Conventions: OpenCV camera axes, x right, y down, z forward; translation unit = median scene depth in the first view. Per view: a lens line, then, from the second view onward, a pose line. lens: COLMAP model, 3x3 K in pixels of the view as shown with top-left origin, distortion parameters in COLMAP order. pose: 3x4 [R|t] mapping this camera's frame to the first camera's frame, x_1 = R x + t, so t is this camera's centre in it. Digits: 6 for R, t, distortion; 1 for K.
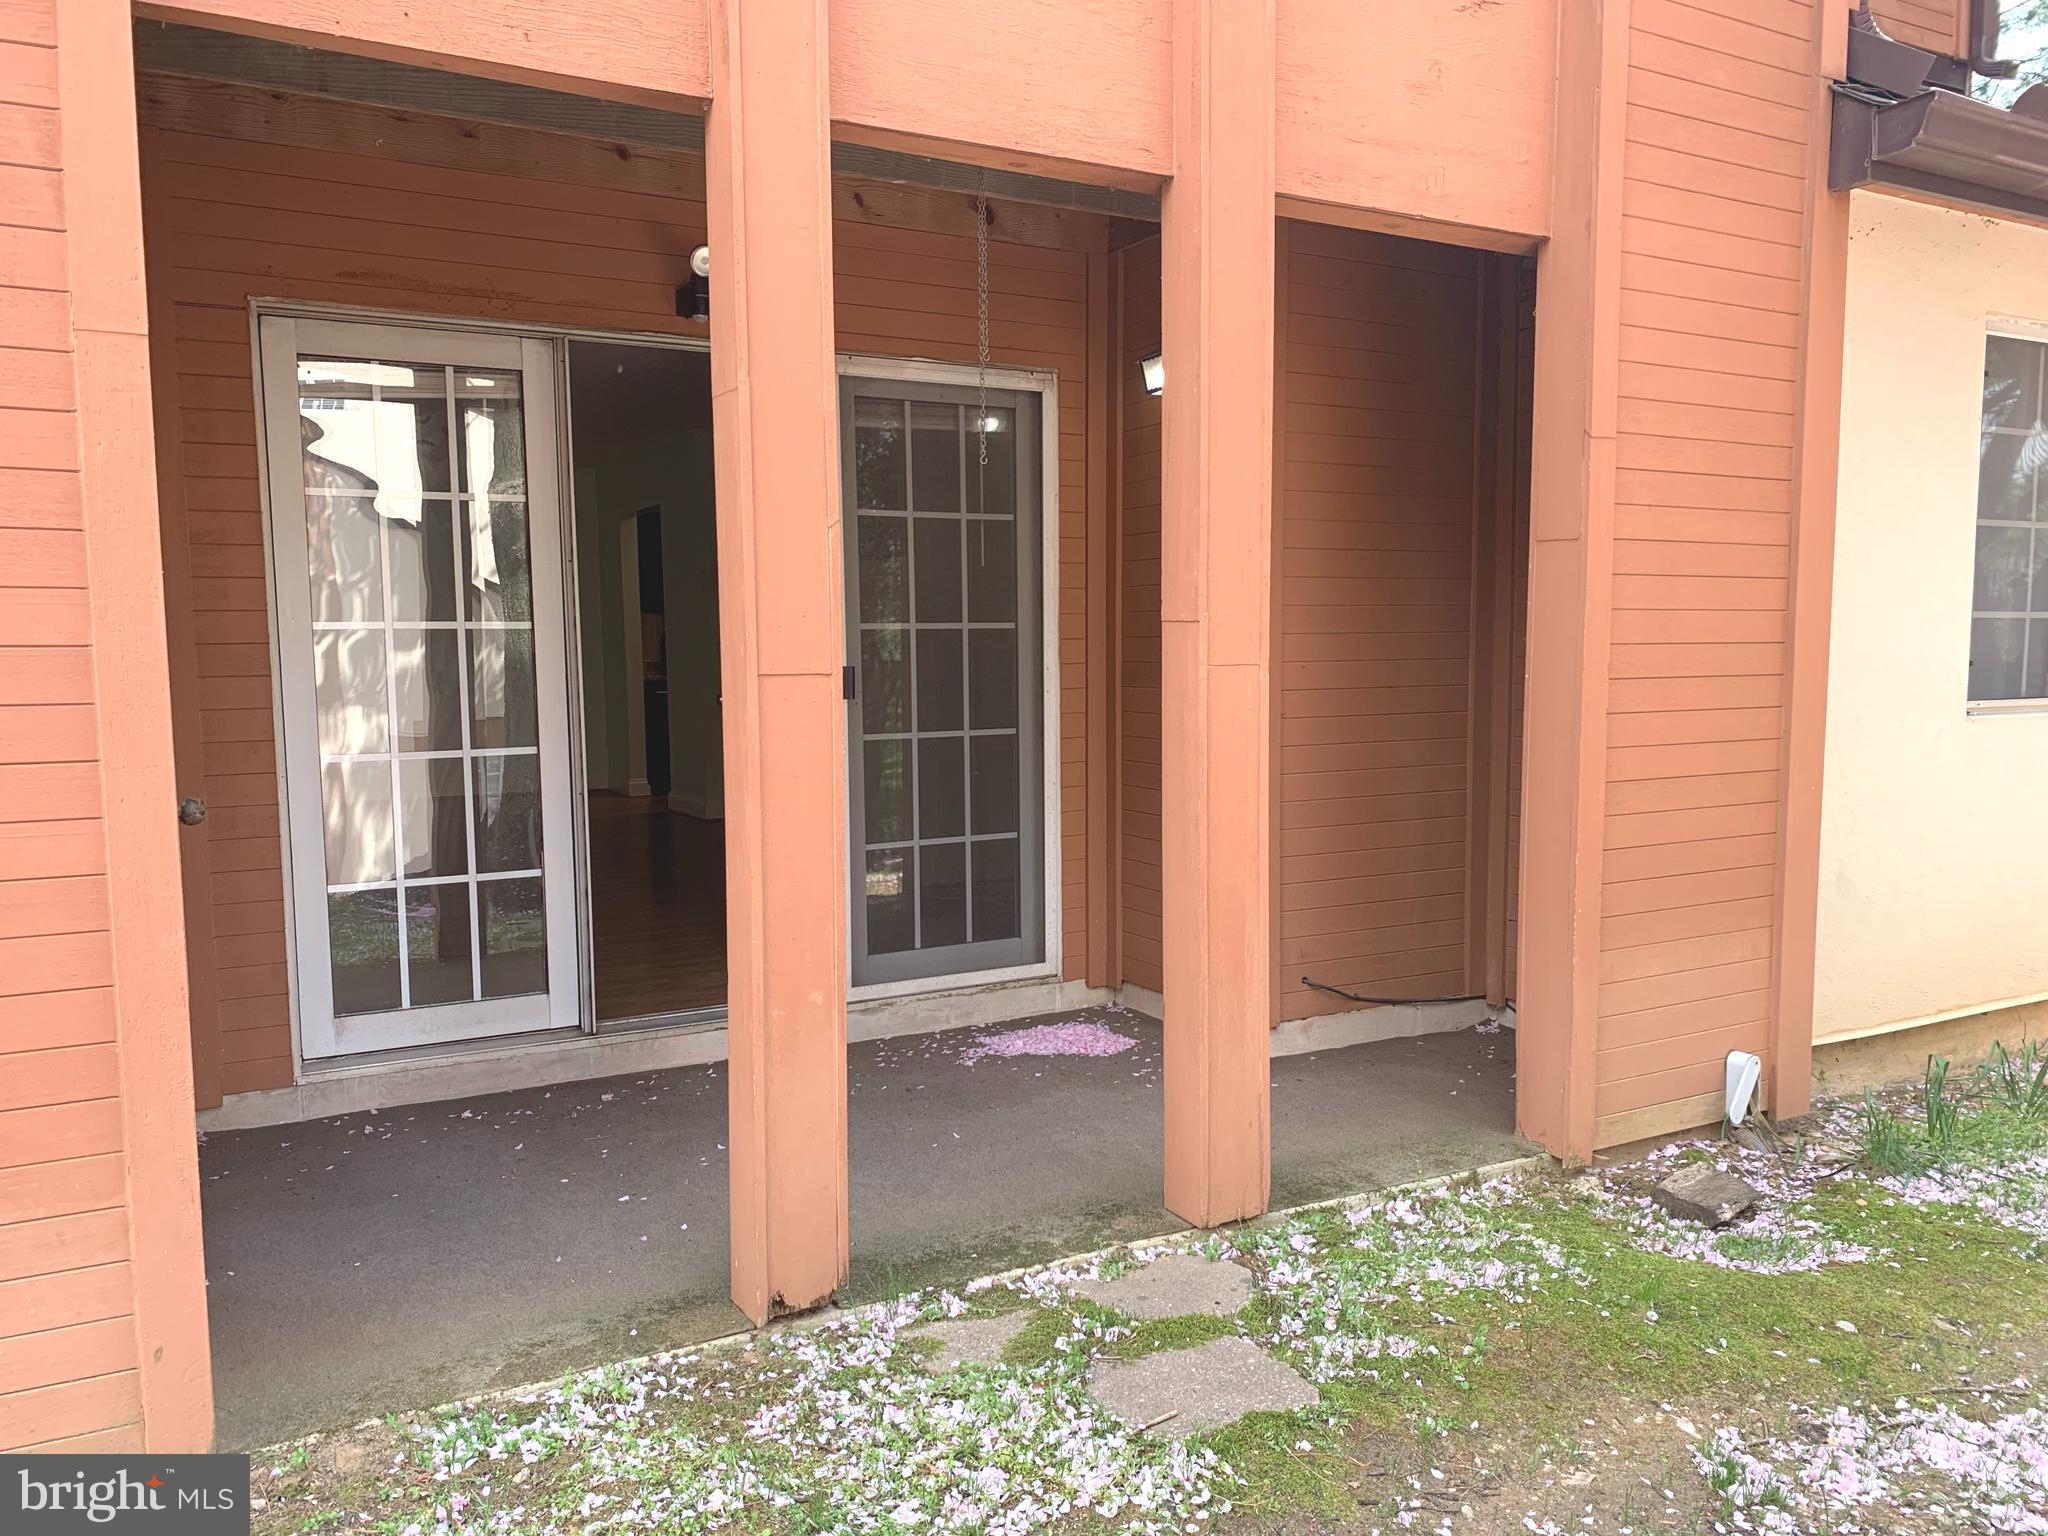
lens RADIAL K [[1562.1, 0, 1024.0], [0, 1562.1, 768.0], [0, 0, 1]] dist [0.098216, -0.158979]
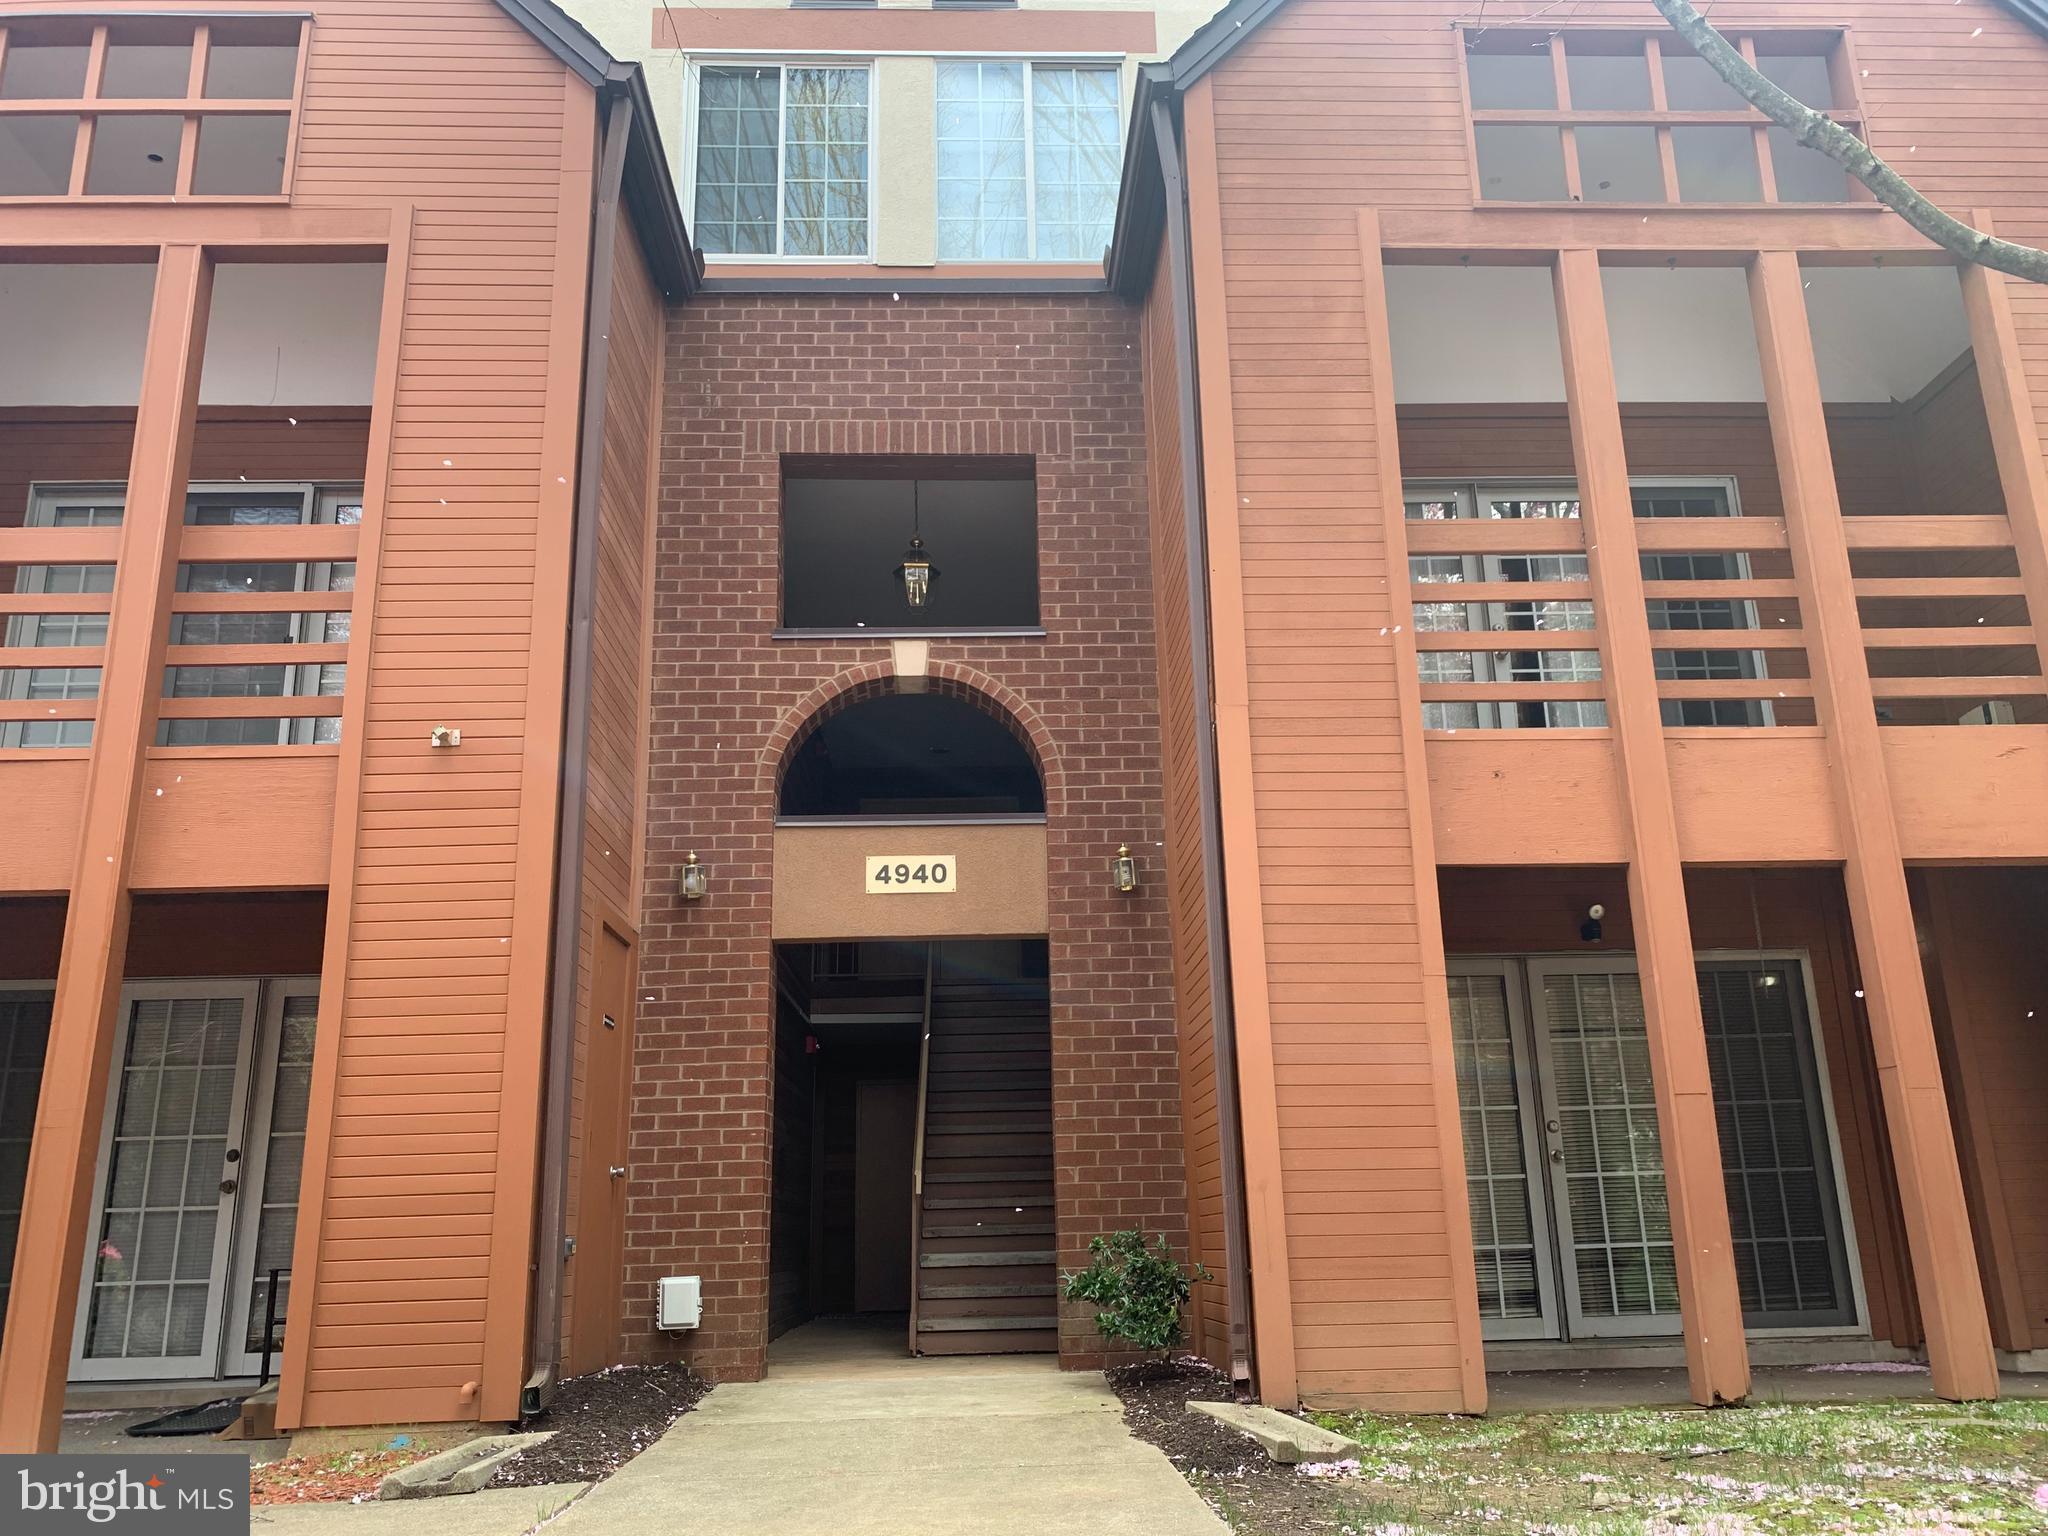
lens RADIAL K [[1491.0, 0, 1020.6], [0, 1491.0, 774.8], [0, 0, 1]] dist [-0.033121, 0.002800]
pose [[0.881210, -0.142888, -0.450613, 0.019316], [-0.031234, 0.933542, -0.357104, 0.193114], [0.471692, 0.328758, 0.818184, -0.874610]]
